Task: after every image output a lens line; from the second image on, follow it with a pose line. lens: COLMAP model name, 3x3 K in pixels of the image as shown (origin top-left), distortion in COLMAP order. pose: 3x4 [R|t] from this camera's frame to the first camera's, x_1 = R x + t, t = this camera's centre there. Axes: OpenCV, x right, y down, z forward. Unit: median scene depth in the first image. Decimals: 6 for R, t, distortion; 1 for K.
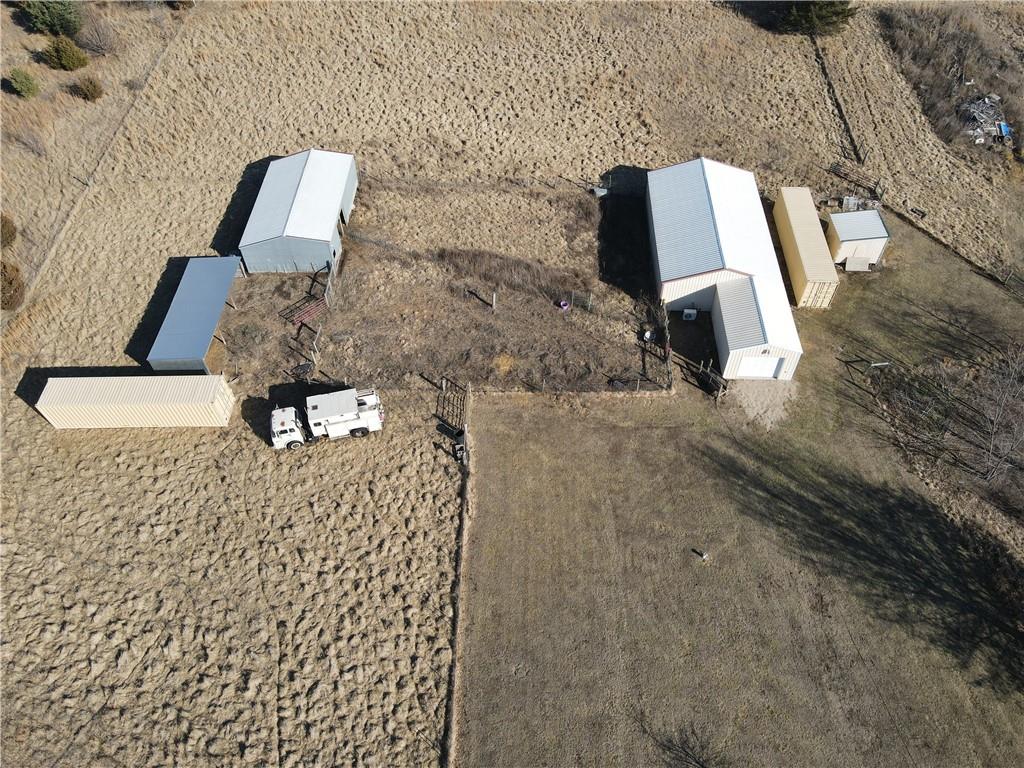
lens RADIAL K [[755.4, 0, 509.5], [0, 755.4, 381.2], [0, 0, 1]] dist [0.005416, 0.002681]
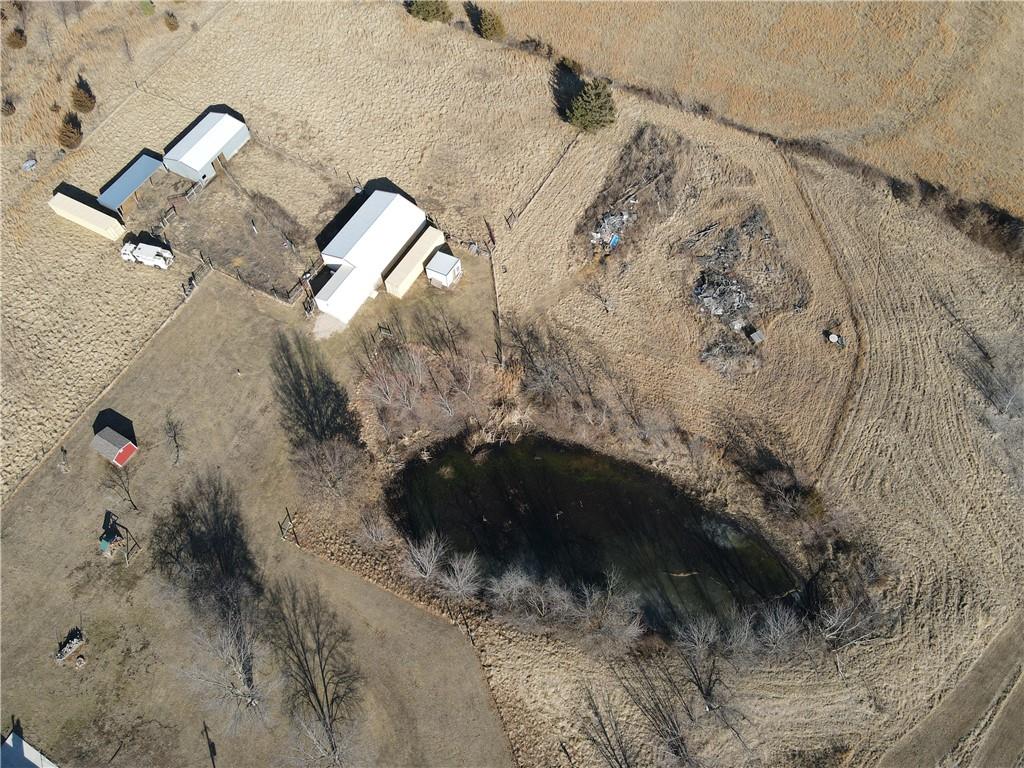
lens RADIAL K [[755.4, 0, 513.1], [0, 755.4, 387.2], [0, 0, 1]] dist [0.005416, 0.002681]
pose [[0.885130, 0.413145, -0.214139, 1.312059], [-0.359864, 0.899469, 0.247898, -0.525541], [0.295030, -0.142361, 0.944823, -0.821519]]
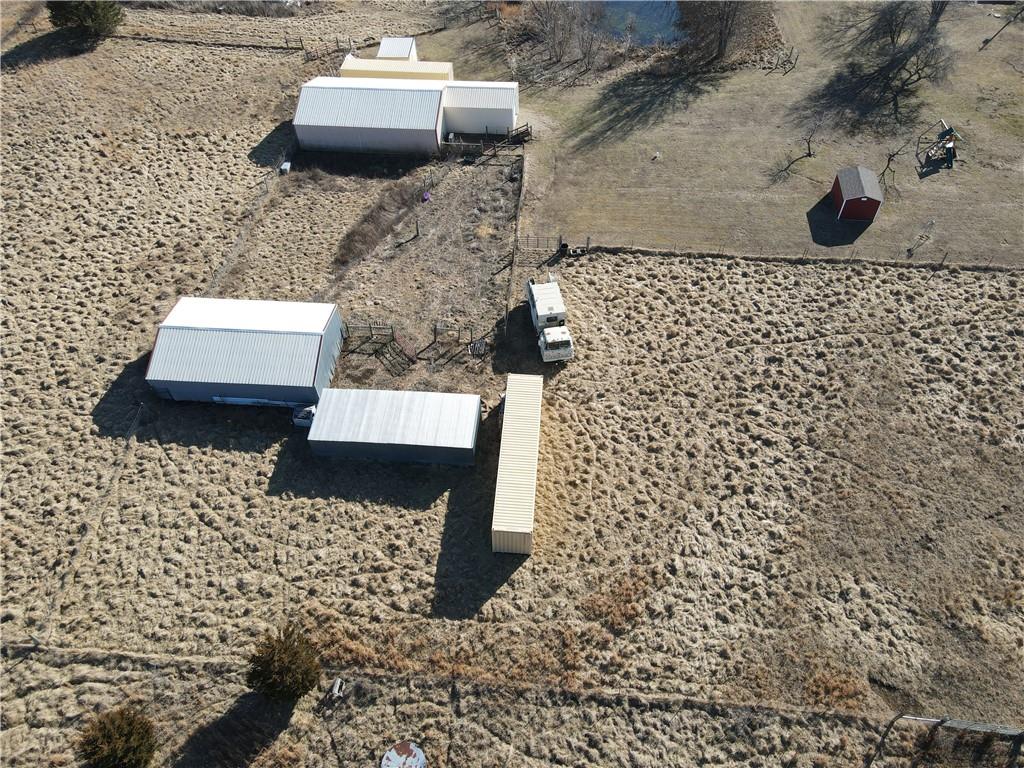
lens RADIAL K [[755.4, 0, 511.8], [0, 755.4, 384.9], [0, 0, 1]] dist [0.005416, 0.002681]
pose [[0.067088, -0.750973, 0.656916, -1.024738], [0.781988, 0.448488, 0.432842, -0.420974], [-0.619672, 0.484662, 0.617341, 0.379061]]
